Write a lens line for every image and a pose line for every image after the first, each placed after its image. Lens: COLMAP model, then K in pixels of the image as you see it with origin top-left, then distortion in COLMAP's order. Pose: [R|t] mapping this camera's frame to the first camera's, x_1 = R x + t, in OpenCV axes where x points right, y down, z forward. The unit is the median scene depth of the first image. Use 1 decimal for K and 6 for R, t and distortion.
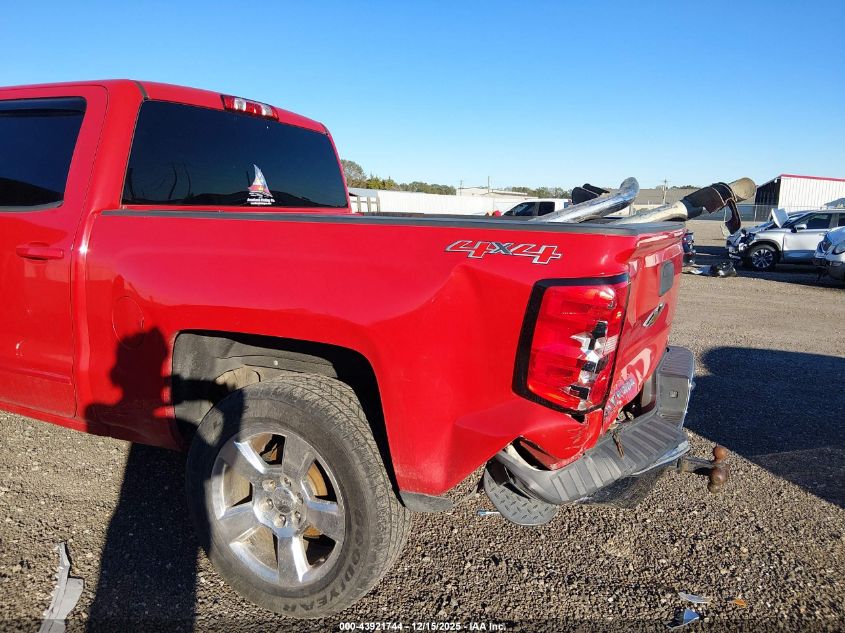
lens RADIAL K [[630.9, 0, 420.9], [0, 630.9, 324.5], [0, 0, 1]] dist [0.120079, -0.194070]
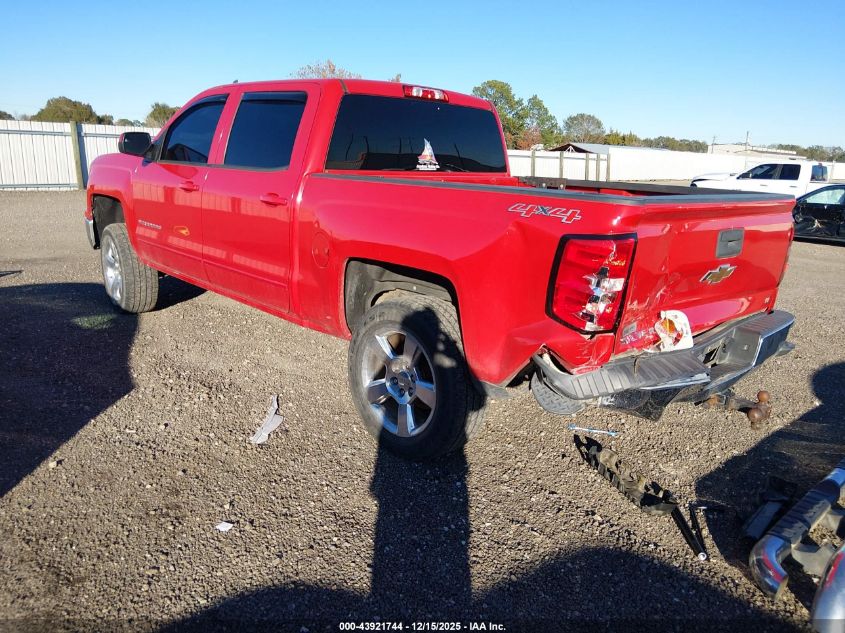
lens RADIAL K [[630.9, 0, 420.9], [0, 630.9, 324.5], [0, 0, 1]] dist [0.120079, -0.194070]
pose [[0.937119, 0.106293, -0.332430, 0.258794], [-0.084370, 0.993238, 0.079744, 0.029332], [0.338658, -0.046683, 0.939751, -0.303784]]
